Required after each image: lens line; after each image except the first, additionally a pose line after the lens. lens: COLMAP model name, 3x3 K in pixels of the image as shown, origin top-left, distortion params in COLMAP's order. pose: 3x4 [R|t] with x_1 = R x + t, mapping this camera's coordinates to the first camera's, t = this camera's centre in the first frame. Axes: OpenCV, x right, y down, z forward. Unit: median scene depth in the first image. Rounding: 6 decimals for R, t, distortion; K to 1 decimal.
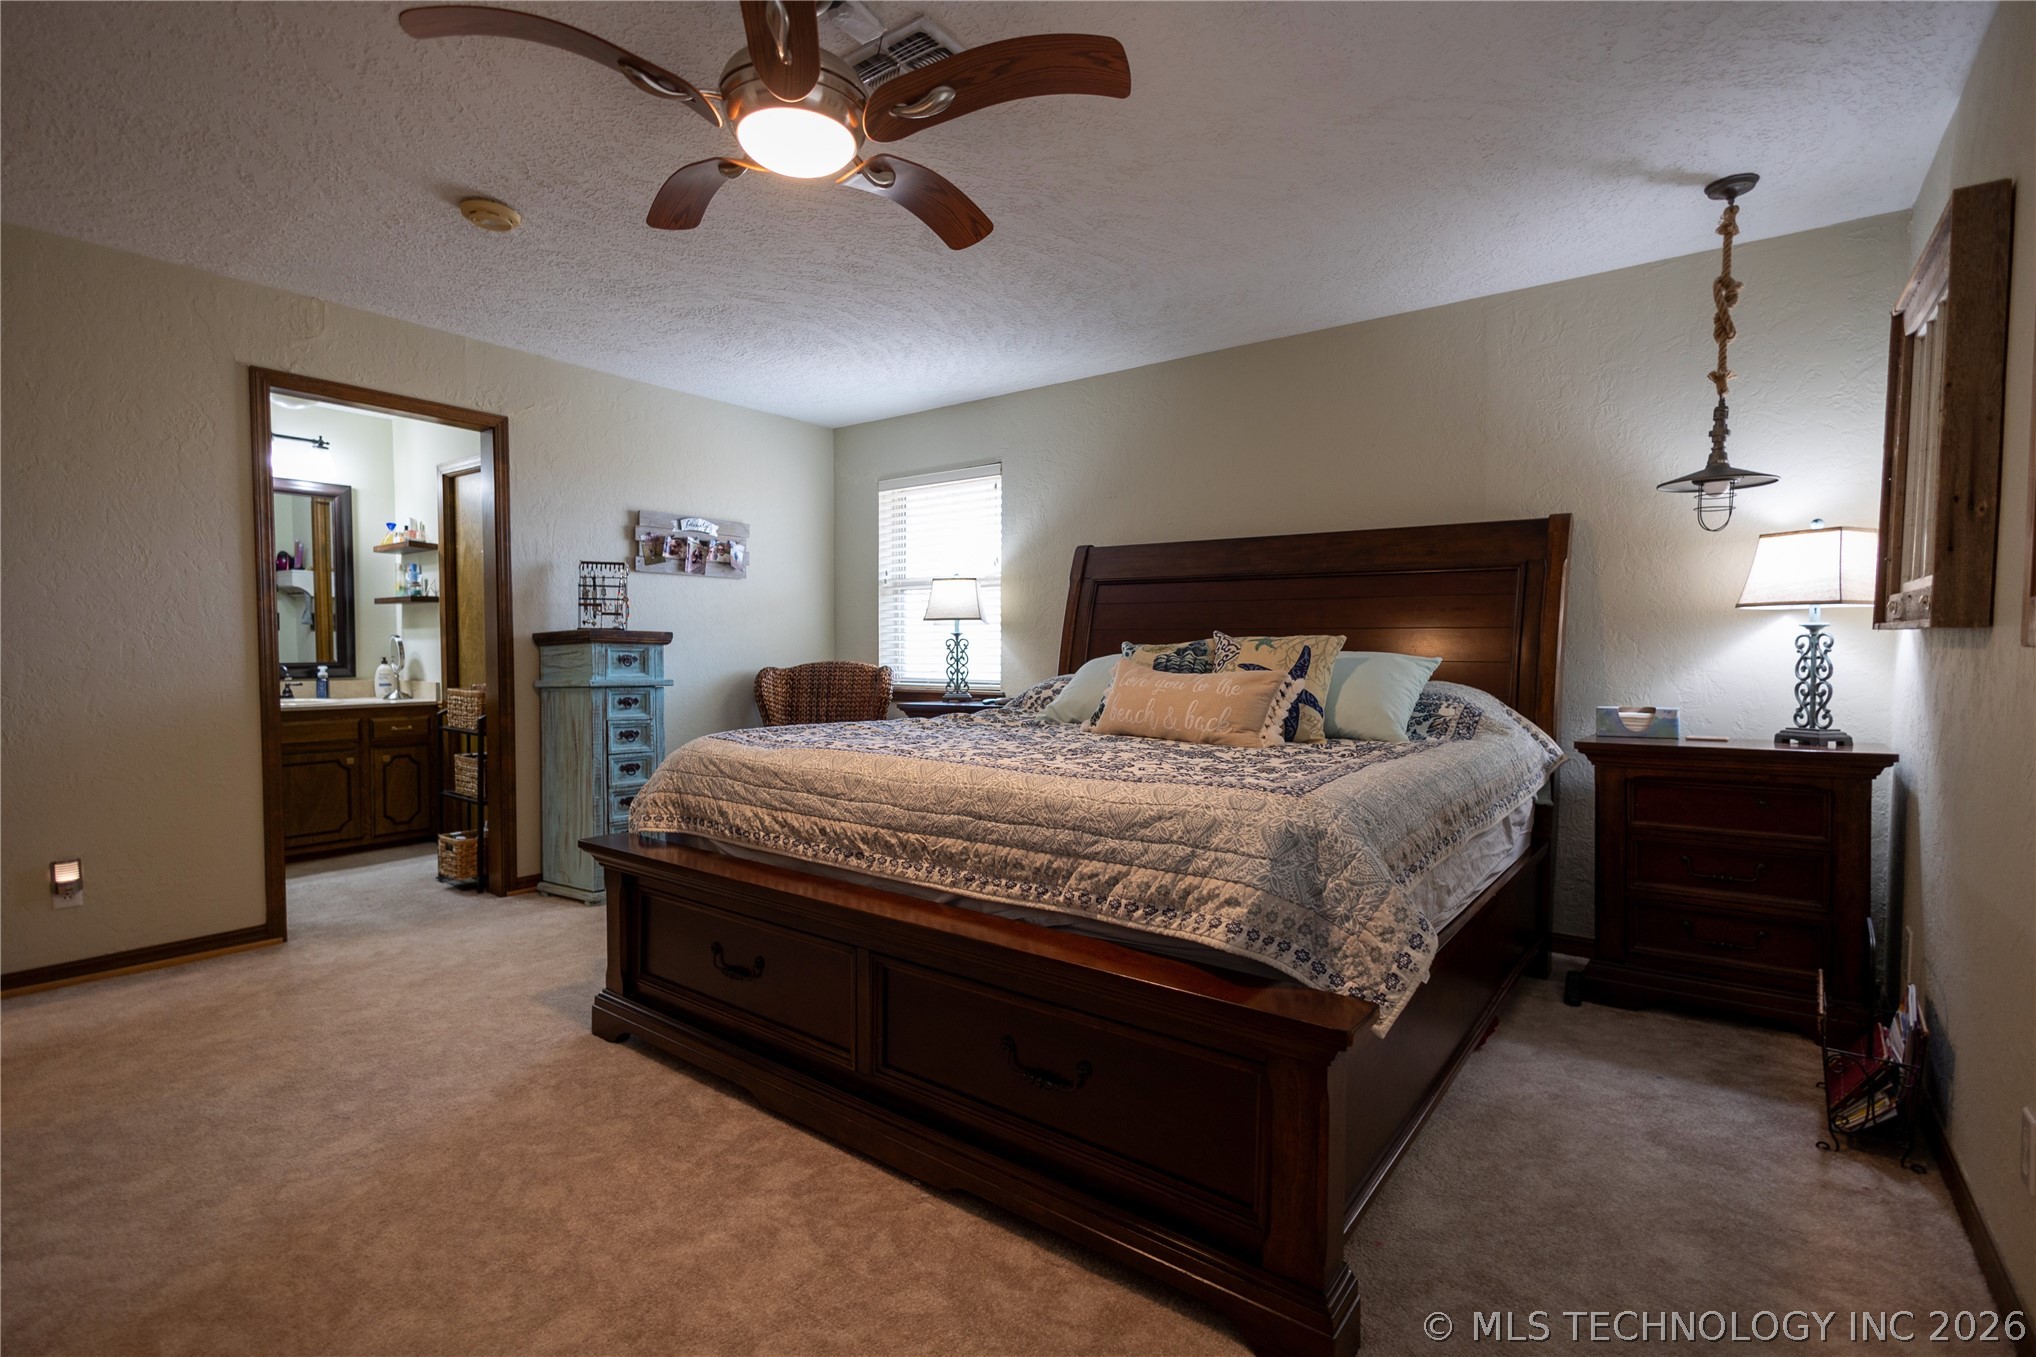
lens RADIAL K [[935.2, 0, 1029.6], [0, 935.2, 679.7], [0, 0, 1]] dist [0.013457, -0.005076]
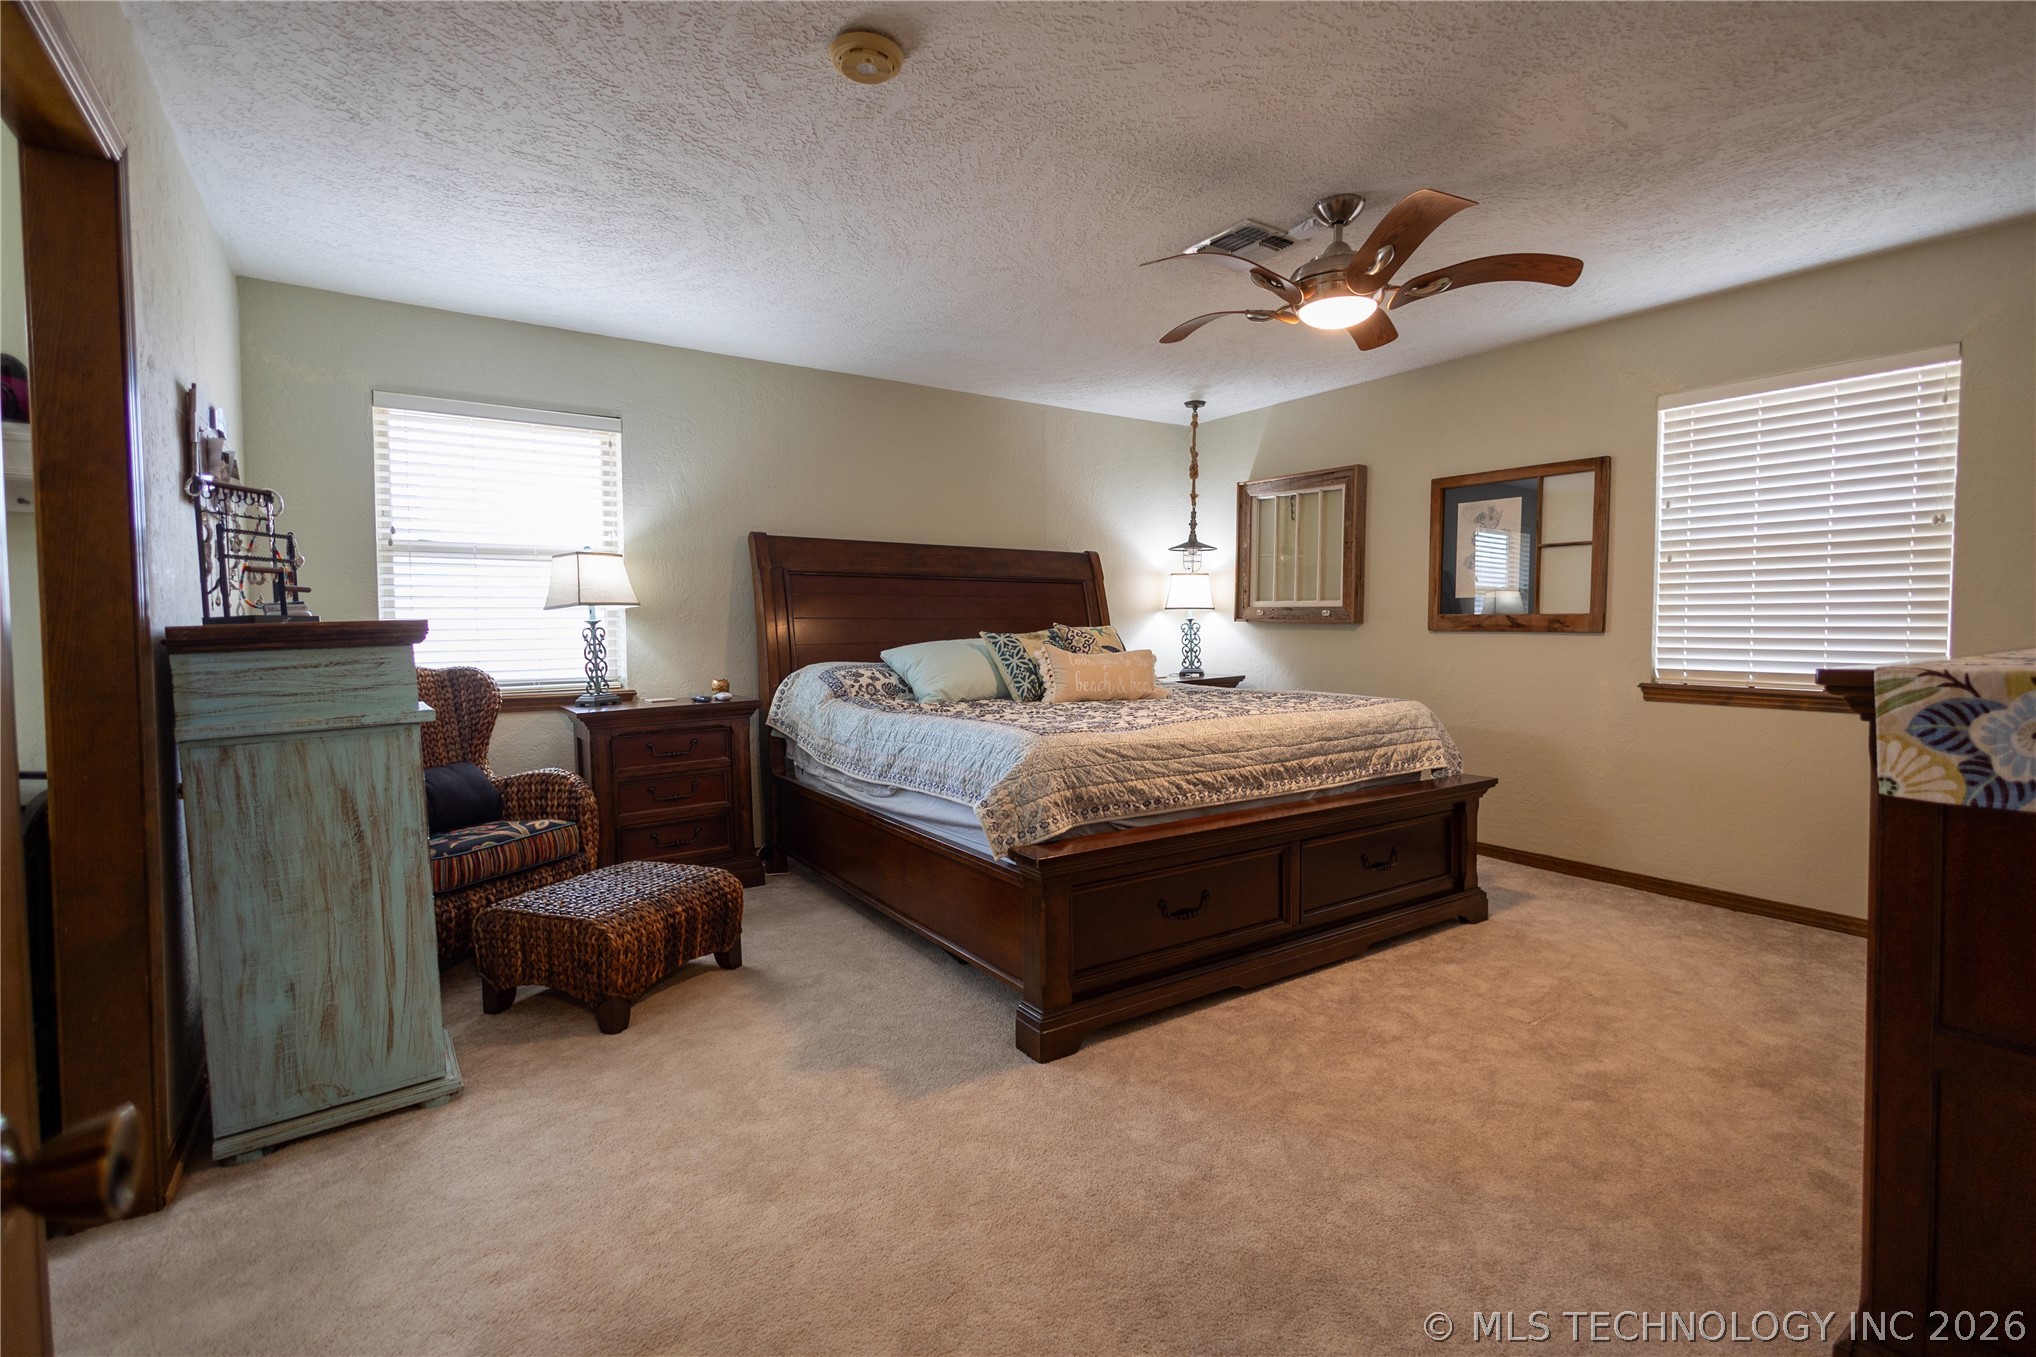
lens RADIAL K [[935.2, 0, 1028.5], [0, 935.2, 666.1], [0, 0, 1]] dist [0.013457, -0.005076]
pose [[0.321561, -0.050588, 0.945537, -1.508394], [0.037512, 0.998469, 0.040663, -0.061539], [-0.946146, 0.022394, 0.322966, 0.802631]]
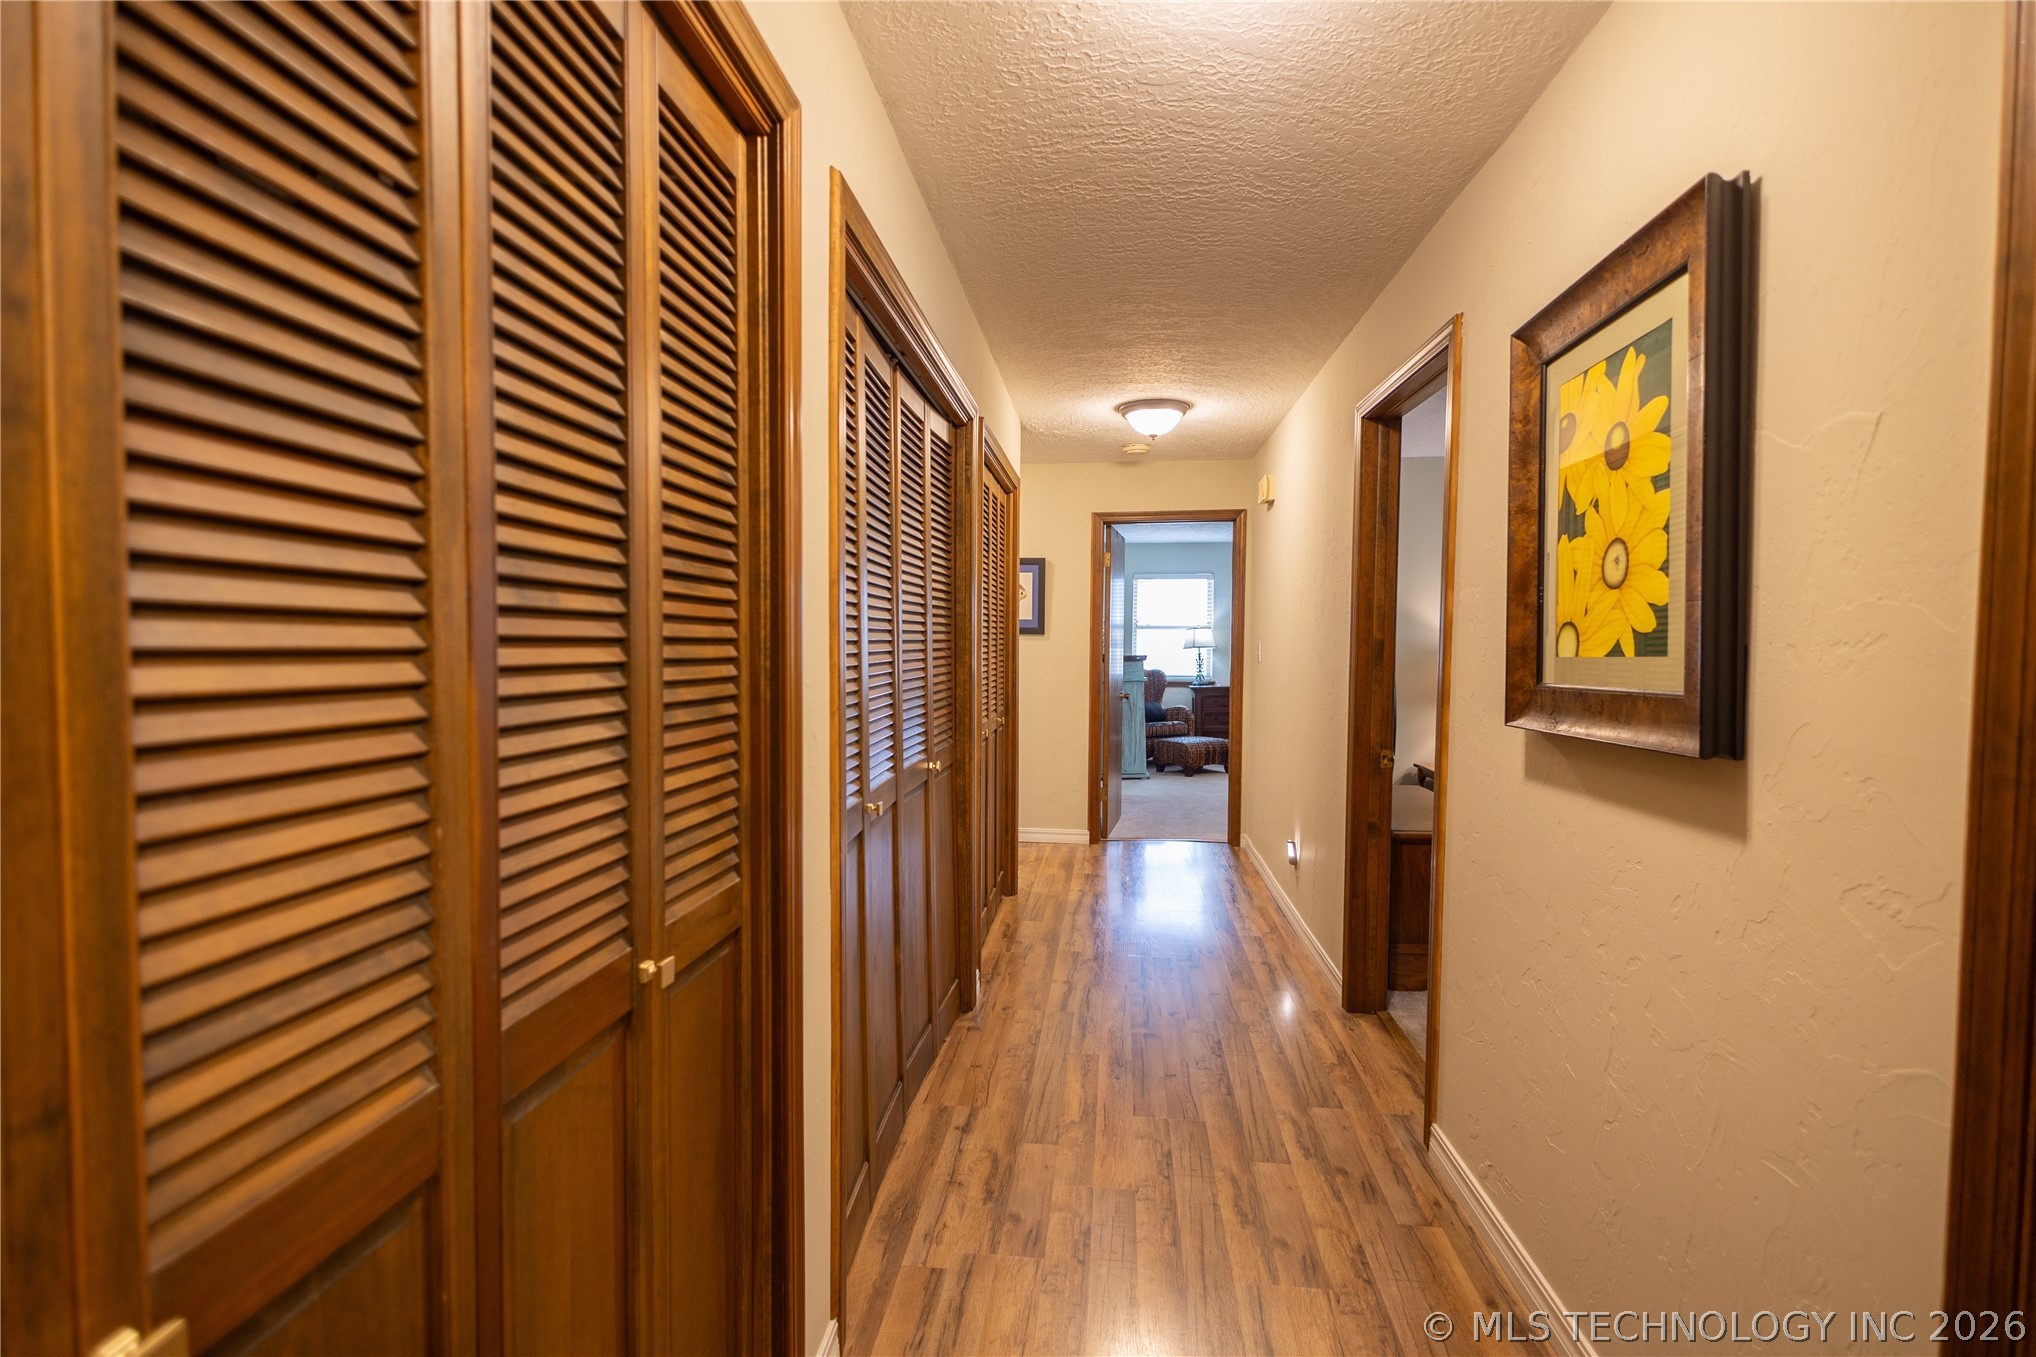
lens RADIAL K [[935.2, 0, 1024.3], [0, 935.2, 675.0], [0, 0, 1]] dist [0.013457, -0.005076]
pose [[0.861888, -0.021030, 0.506662, -3.252135], [0.027541, 0.999606, -0.005360, 0.003076], [-0.506350, 0.018574, 0.862128, -1.475768]]
